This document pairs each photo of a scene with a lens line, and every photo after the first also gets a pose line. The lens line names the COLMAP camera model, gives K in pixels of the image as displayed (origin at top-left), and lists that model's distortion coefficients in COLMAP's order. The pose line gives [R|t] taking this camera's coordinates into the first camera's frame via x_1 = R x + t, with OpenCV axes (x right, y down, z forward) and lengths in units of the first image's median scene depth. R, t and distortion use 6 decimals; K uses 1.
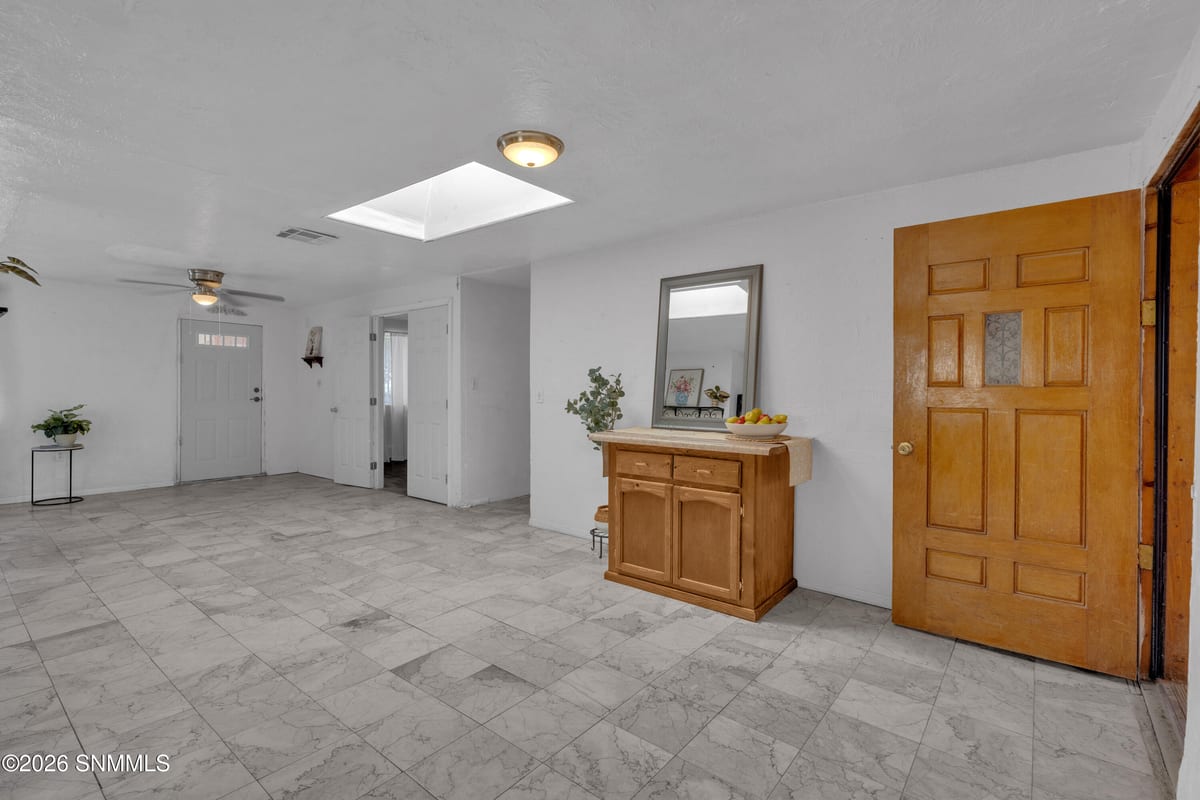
lens RADIAL K [[552.1, 0, 600.4], [0, 552.1, 394.7], [0, 0, 1]] dist [-0.000756, 0.000216]
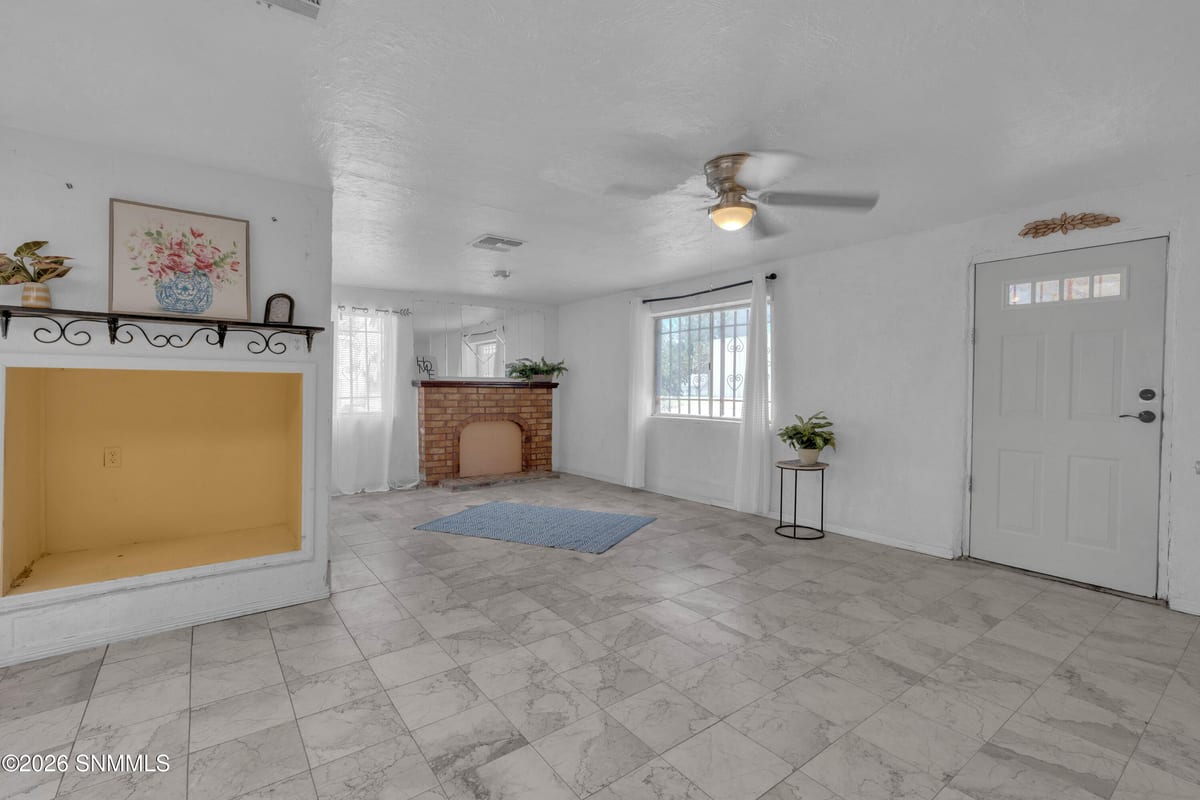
lens RADIAL K [[532.8, 0, 600.0], [0, 532.8, 400.0], [0, 0, 1]] dist [-0.002848, 0.000059]
pose [[-0.245447, 0.021652, -0.969168, -0.307255], [-0.012452, 0.999598, 0.025486, -0.020865], [0.969330, 0.018324, -0.245079, 1.586877]]
